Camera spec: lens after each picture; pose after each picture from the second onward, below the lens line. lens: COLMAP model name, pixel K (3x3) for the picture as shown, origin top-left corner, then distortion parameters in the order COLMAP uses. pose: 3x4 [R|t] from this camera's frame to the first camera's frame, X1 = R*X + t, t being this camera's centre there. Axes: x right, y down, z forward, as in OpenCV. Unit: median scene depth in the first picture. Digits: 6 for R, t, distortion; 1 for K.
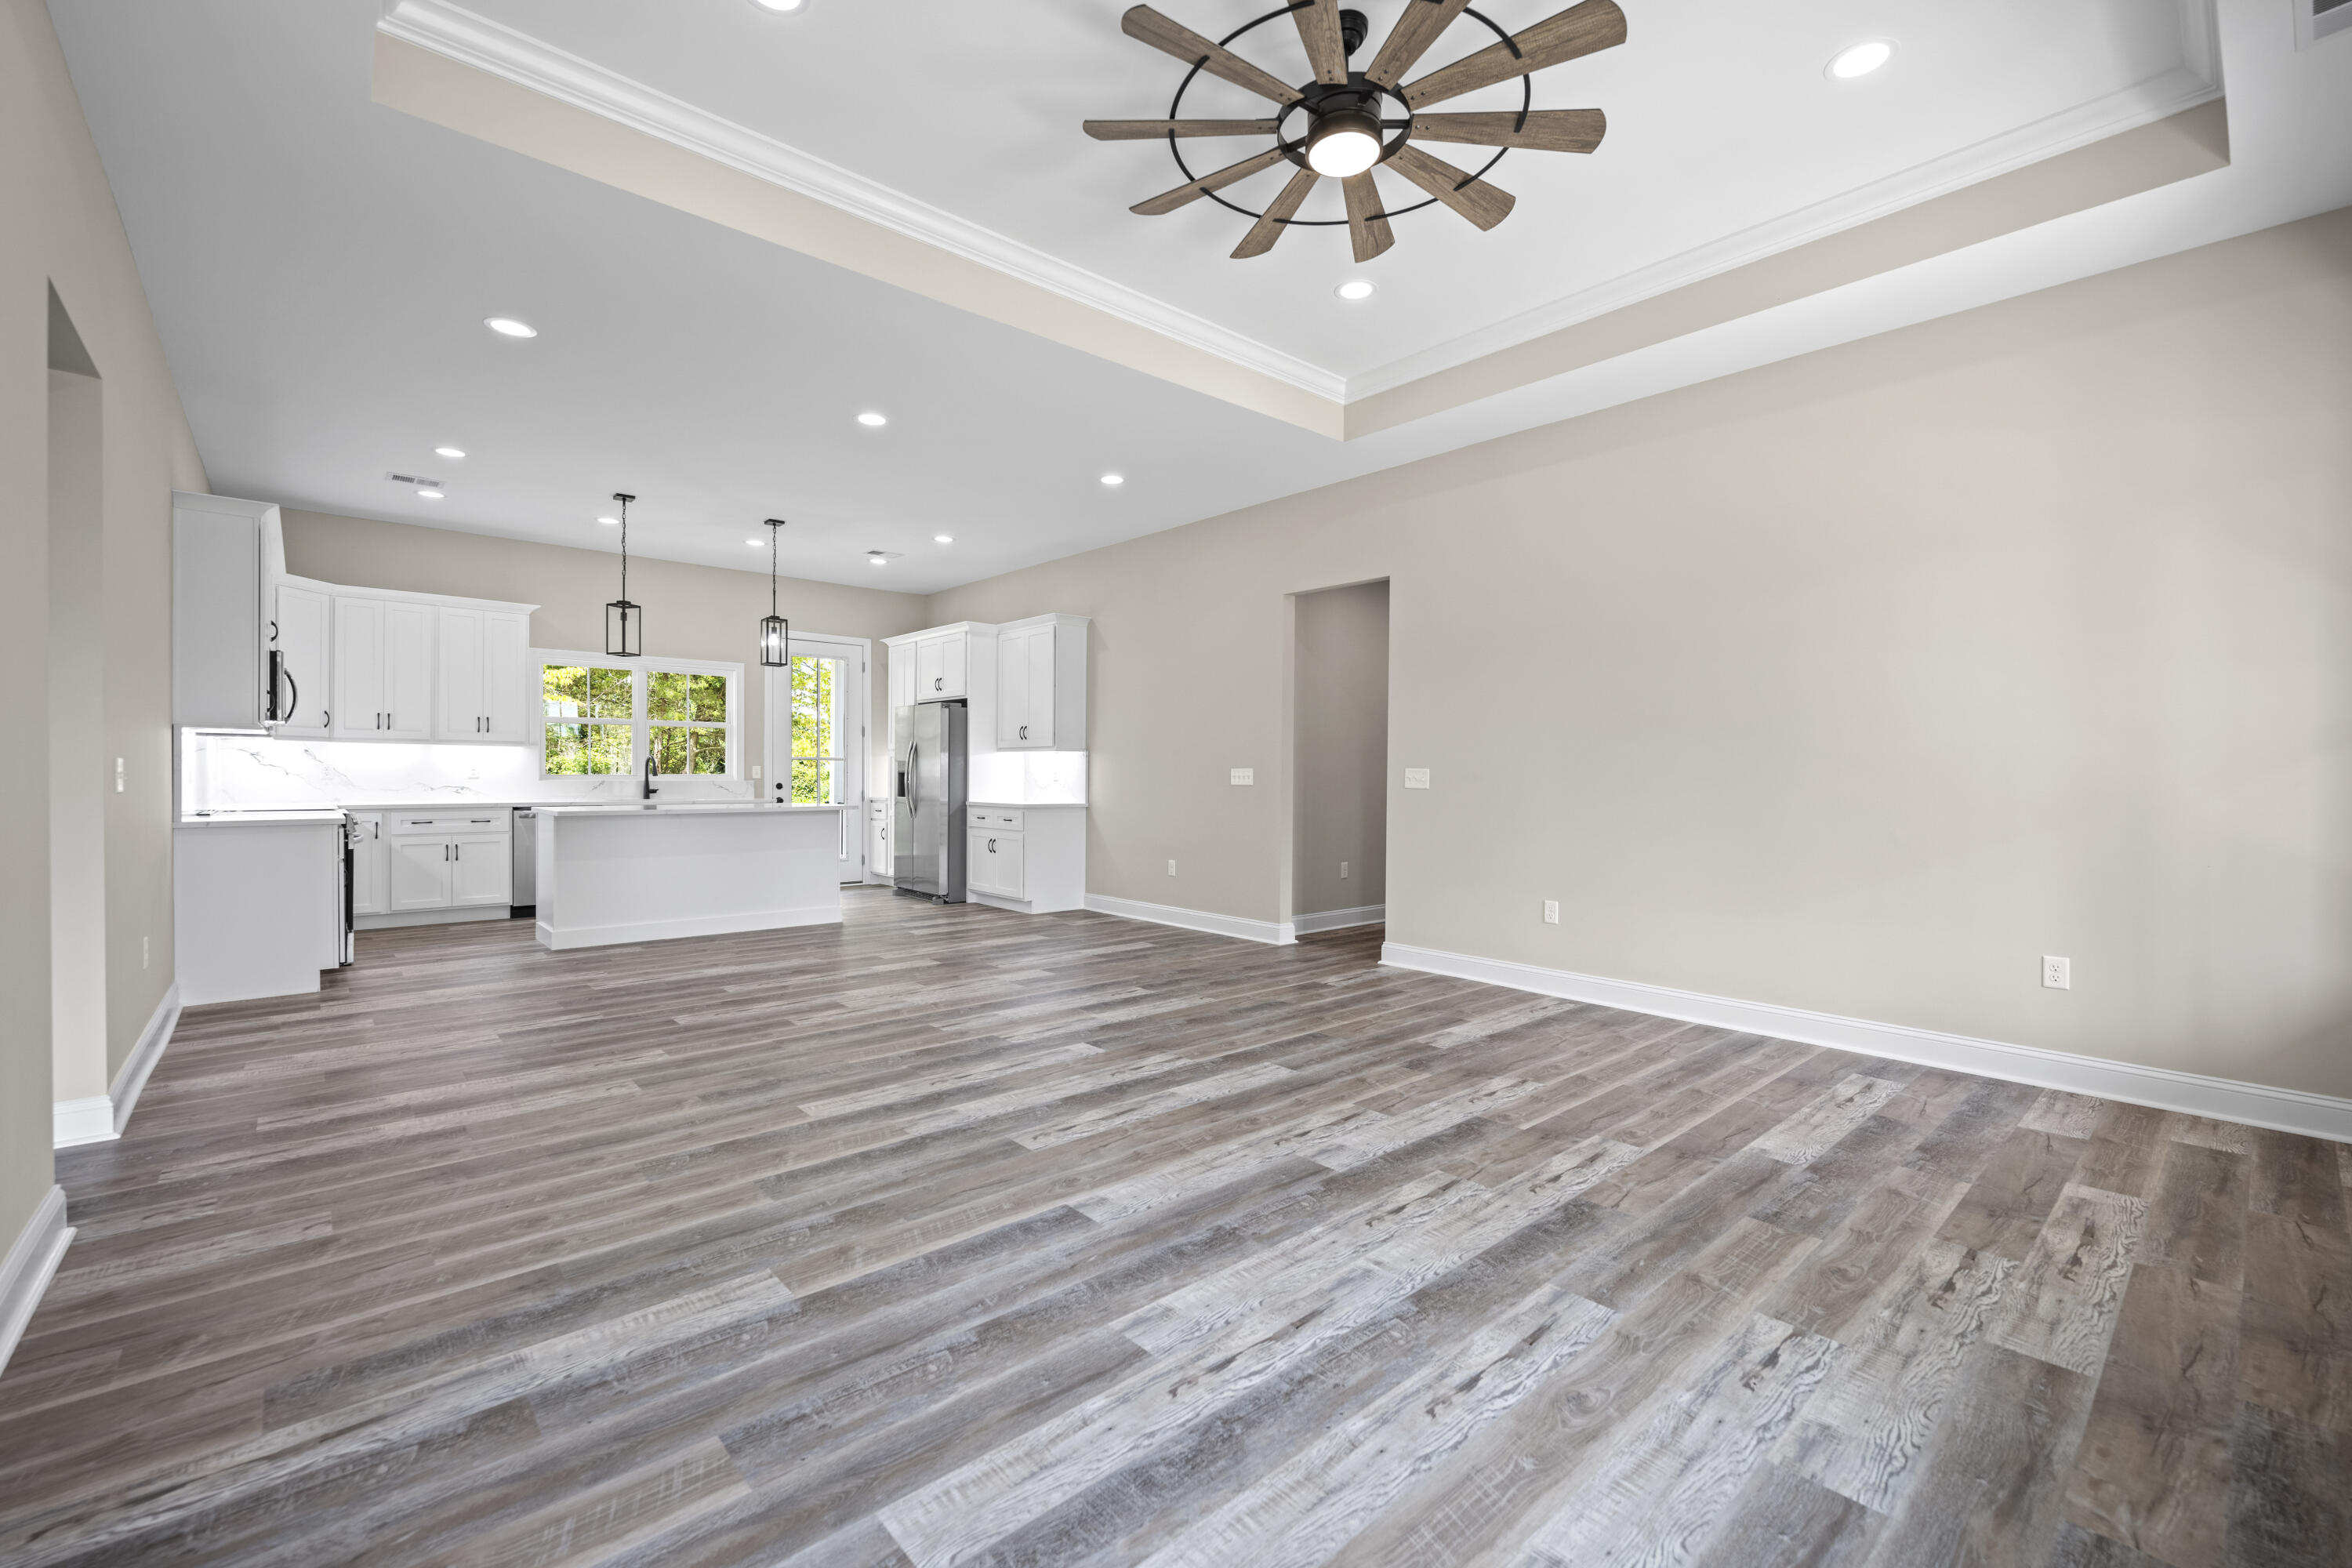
lens RADIAL K [[973.0, 0, 1151.2], [0, 973.0, 781.5], [0, 0, 1]] dist [0.000033, 0.000071]
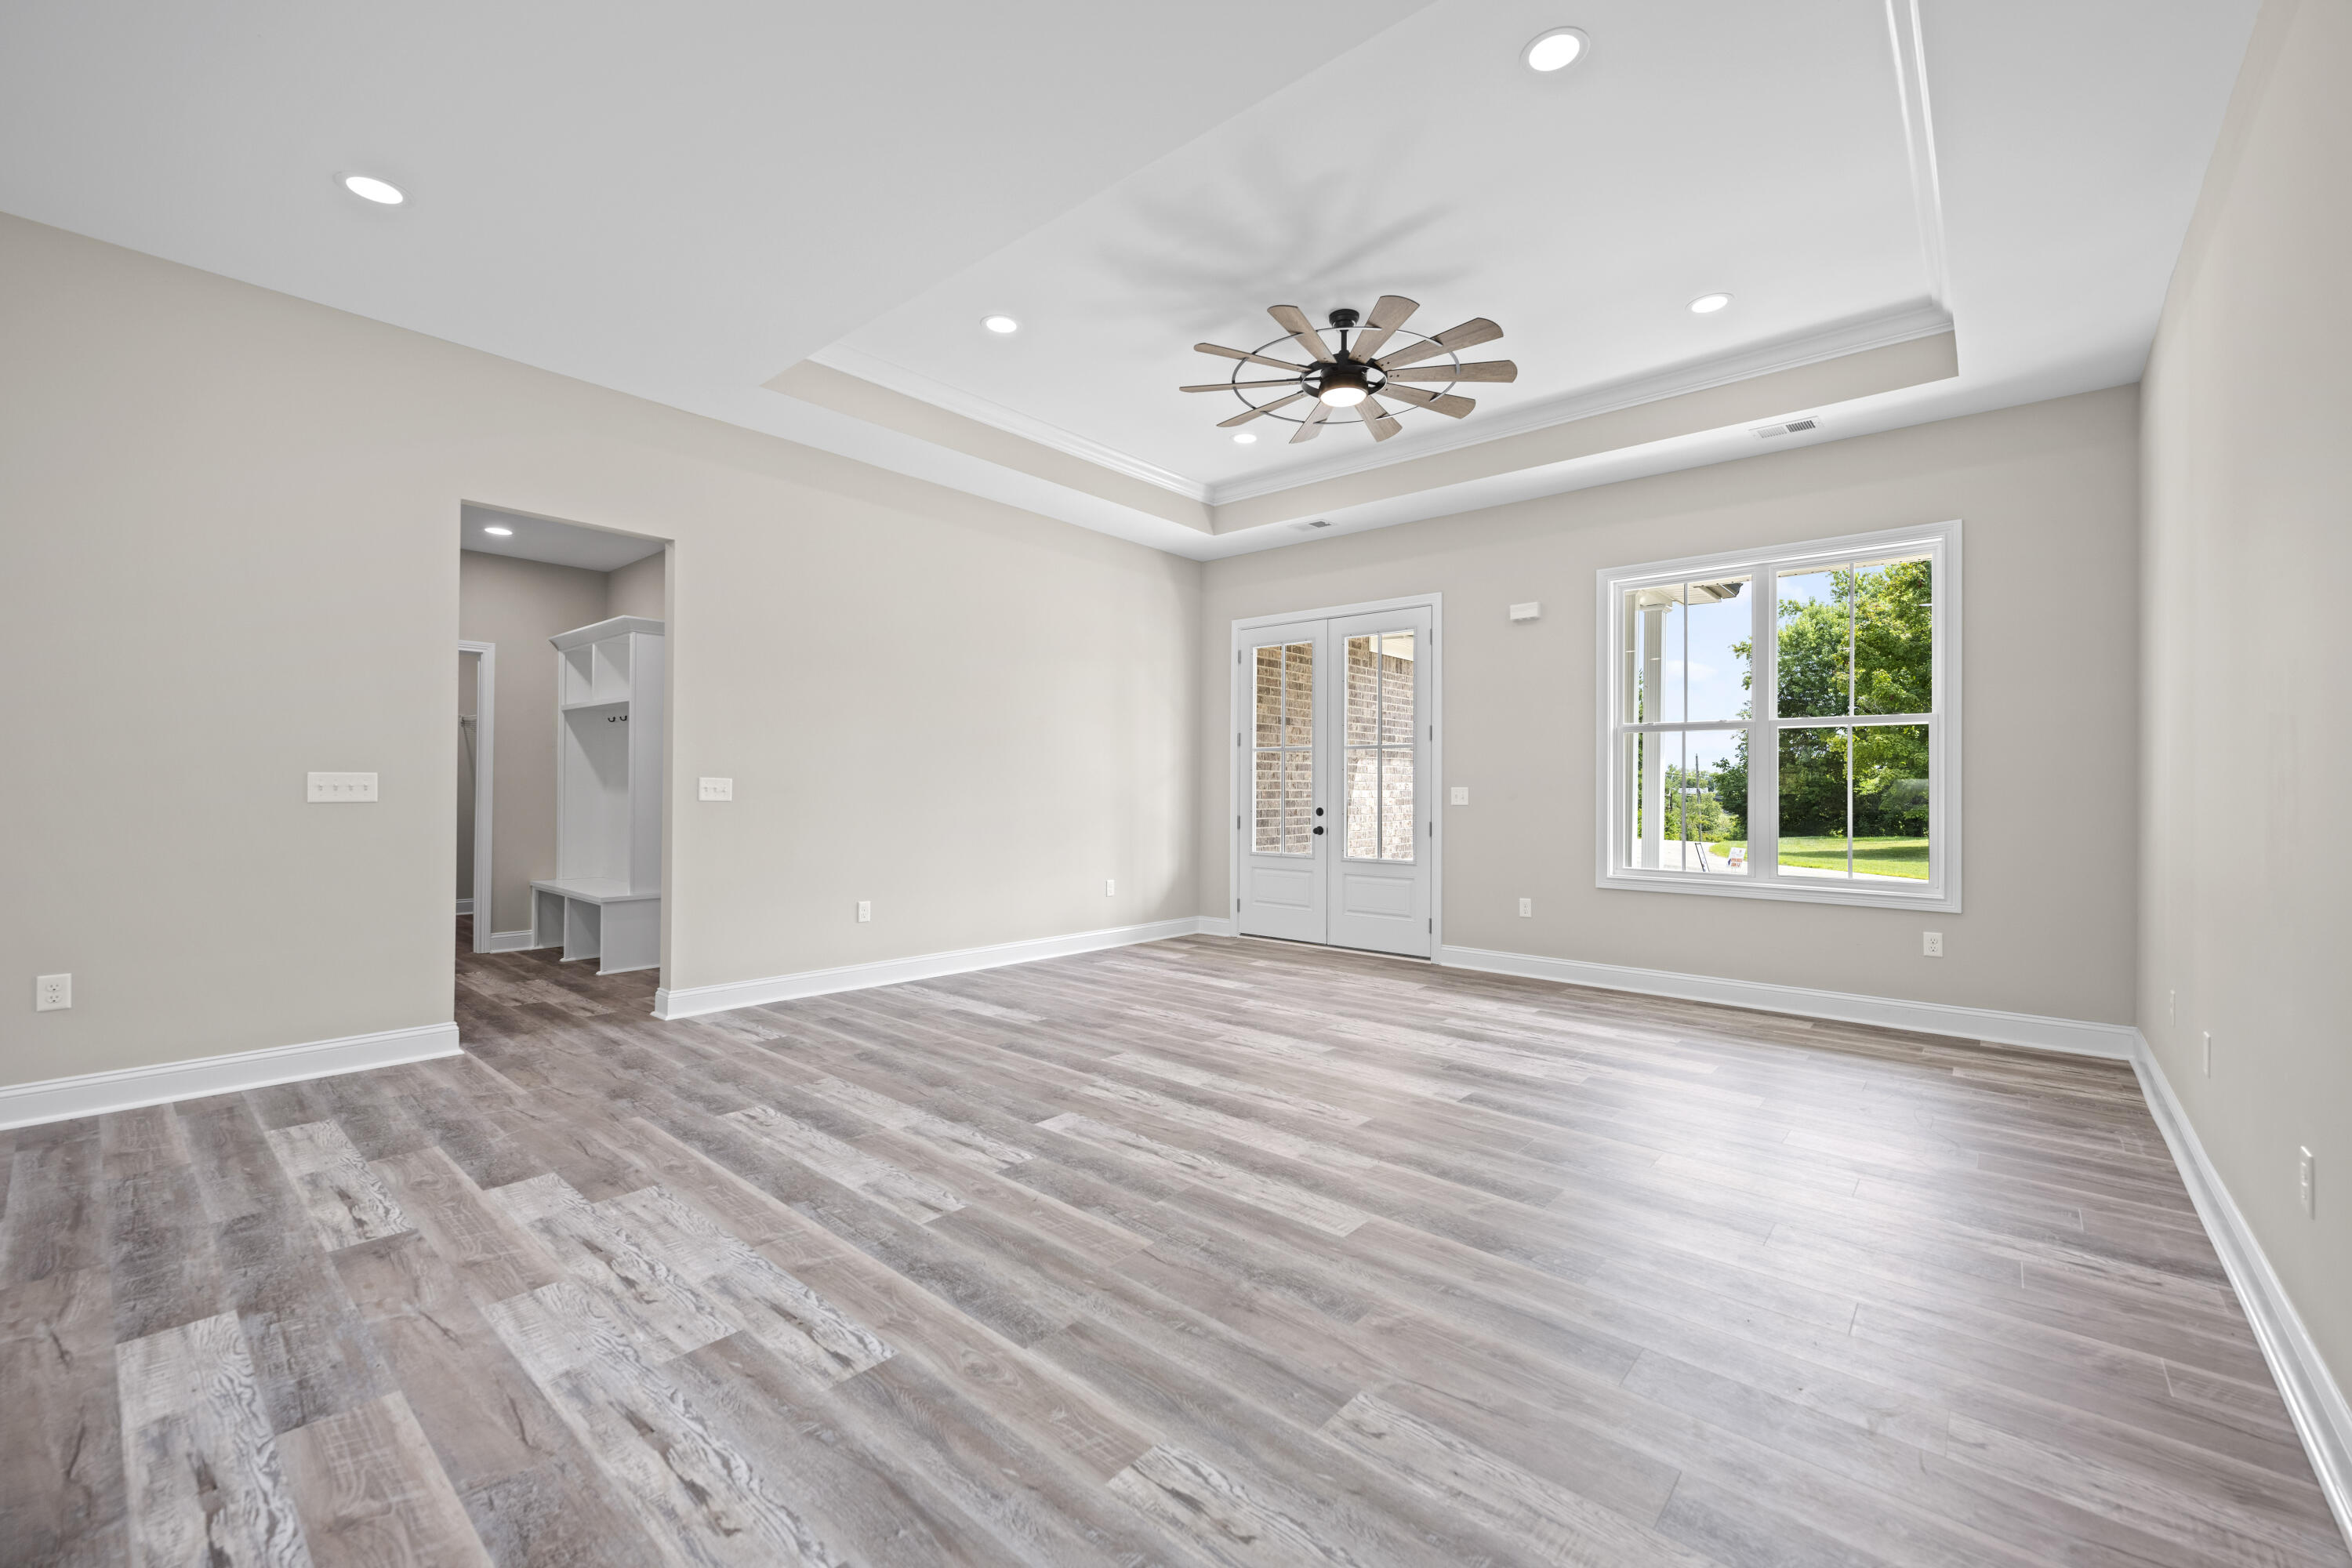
lens RADIAL K [[973.0, 0, 1174.5], [0, 973.0, 779.1], [0, 0, 1]] dist [0.000033, 0.000071]
pose [[-0.141364, 0.001594, 0.989956, -1.178934], [-0.002293, 0.999995, -0.001937, -0.020292], [-0.989955, -0.002544, -0.141359, 1.335523]]
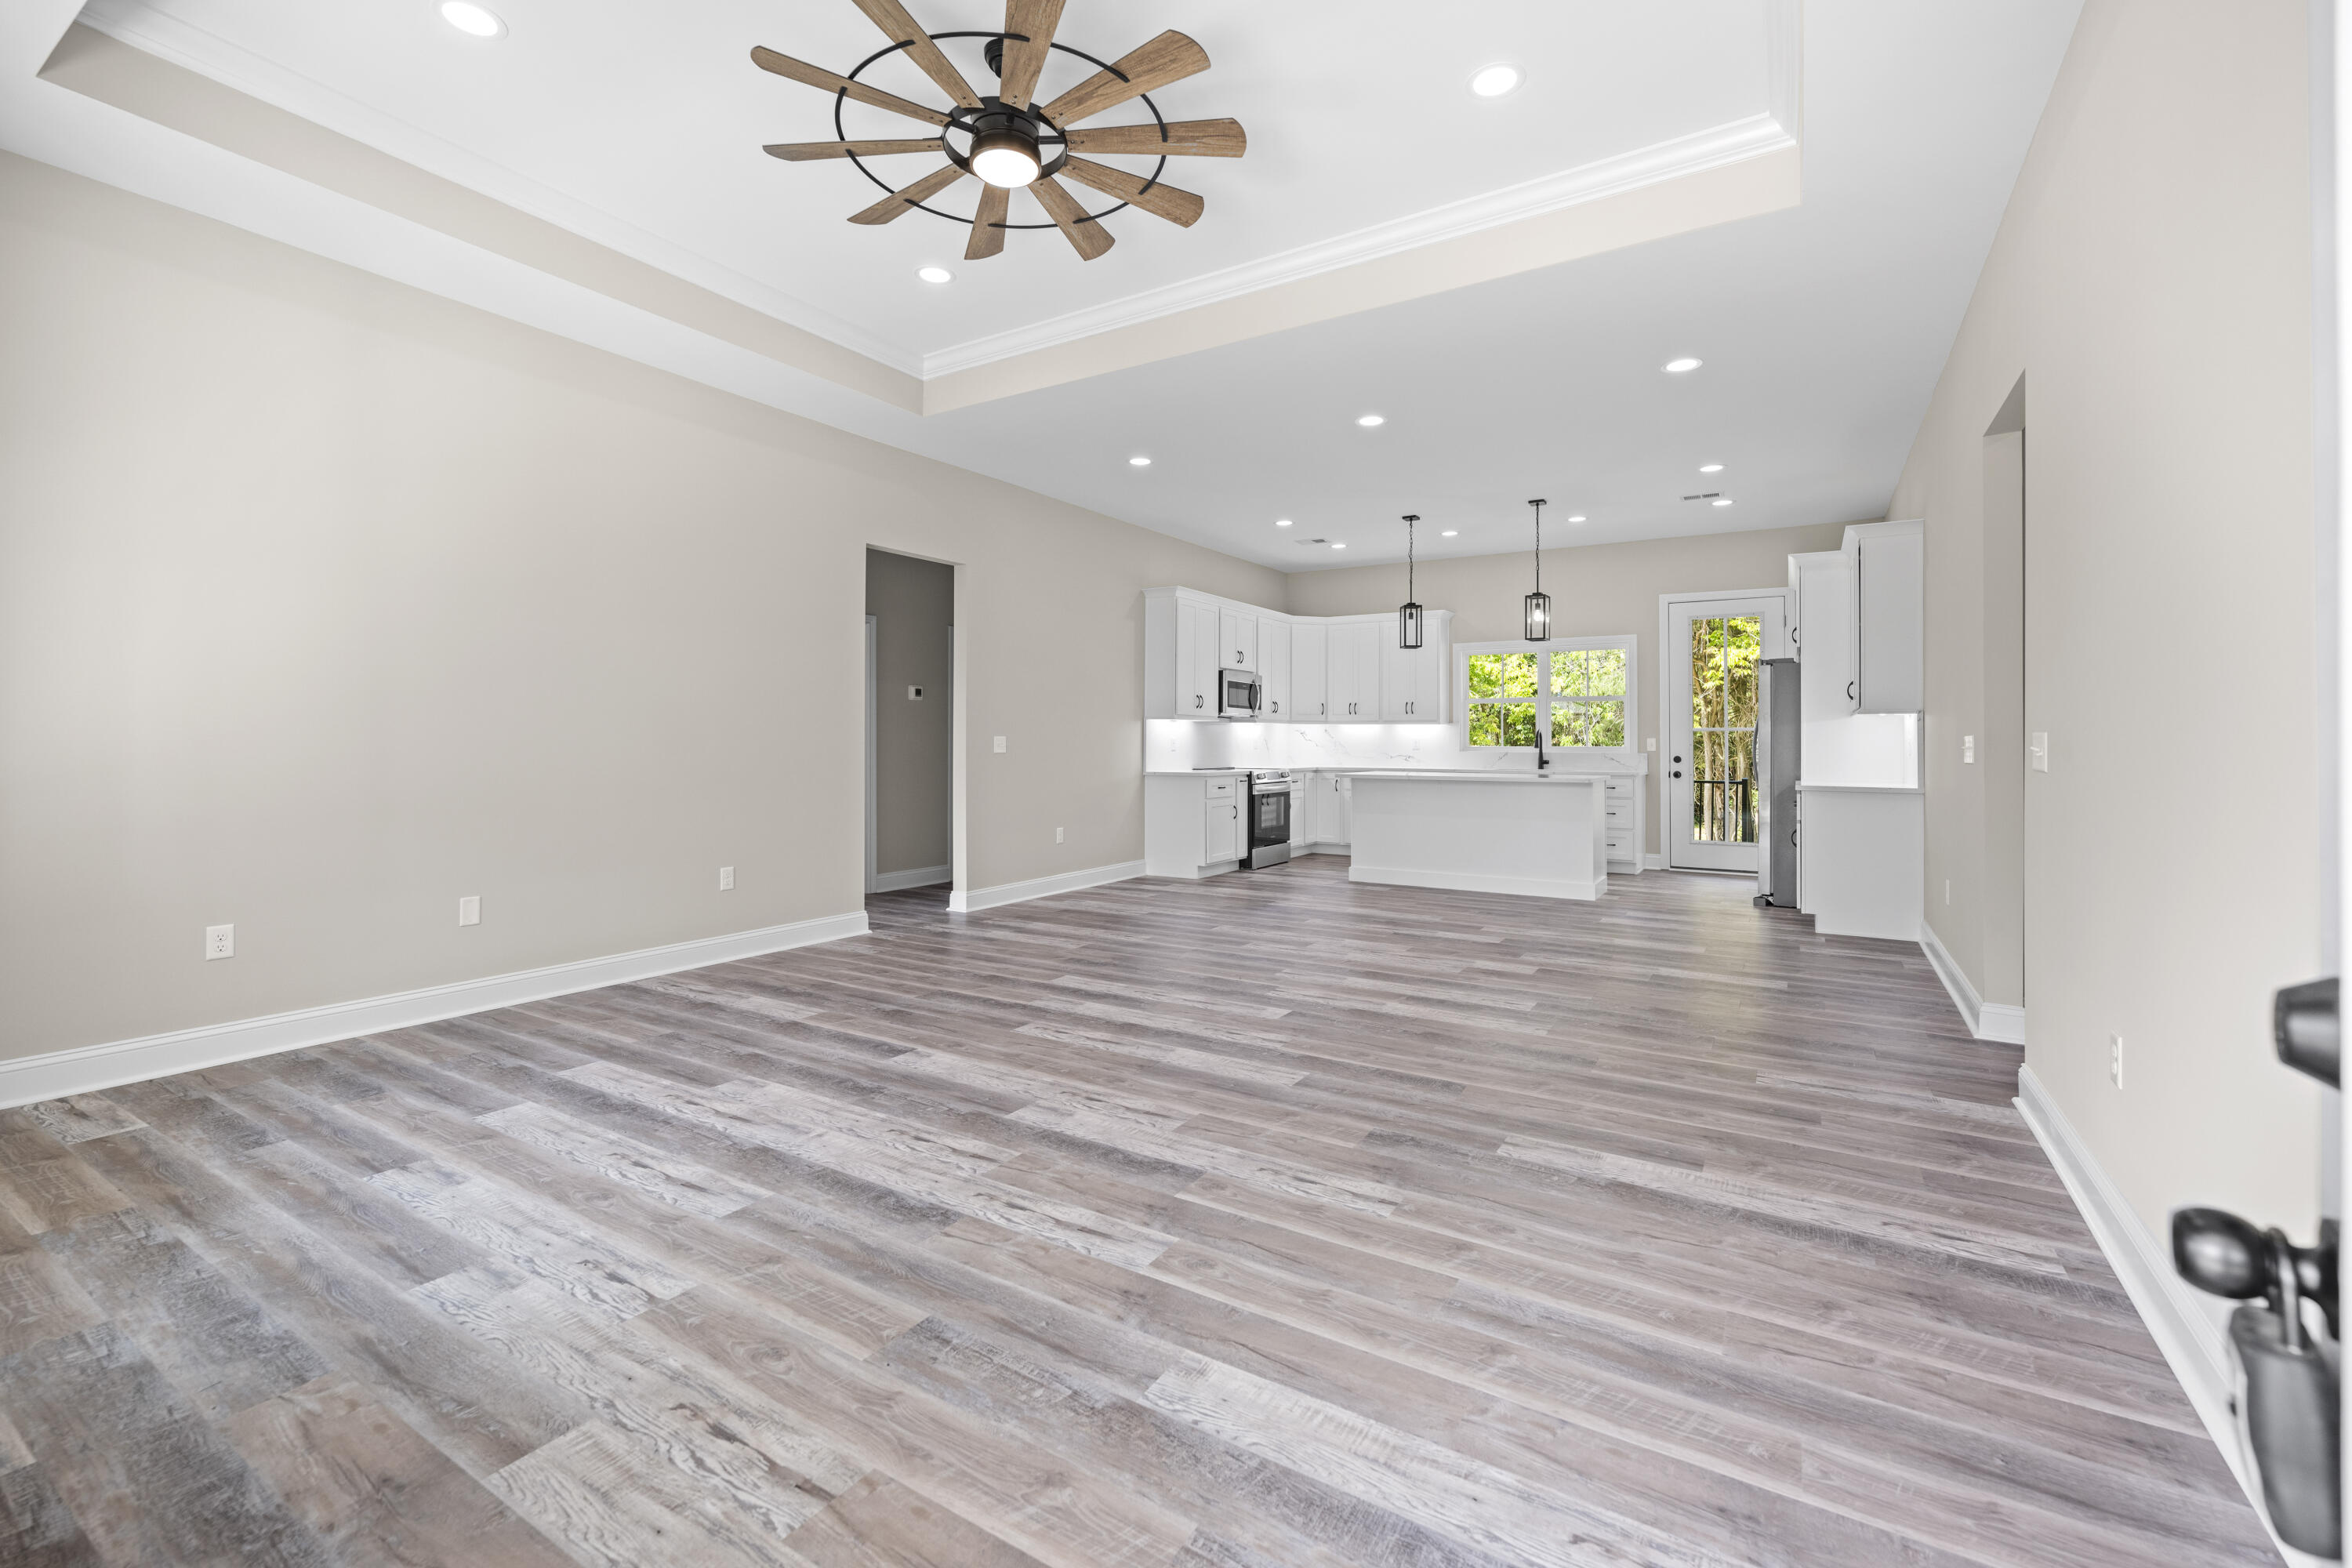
lens RADIAL K [[979.2, 0, 1183.5], [0, 979.2, 744.5], [0, 0, 1]] dist [-0.000269, 0.000654]
pose [[0.308459, -0.002593, -0.951234, 1.148667], [-0.009193, 0.999941, -0.005707, 0.000421], [0.951193, 0.010505, 0.308417, 0.772529]]
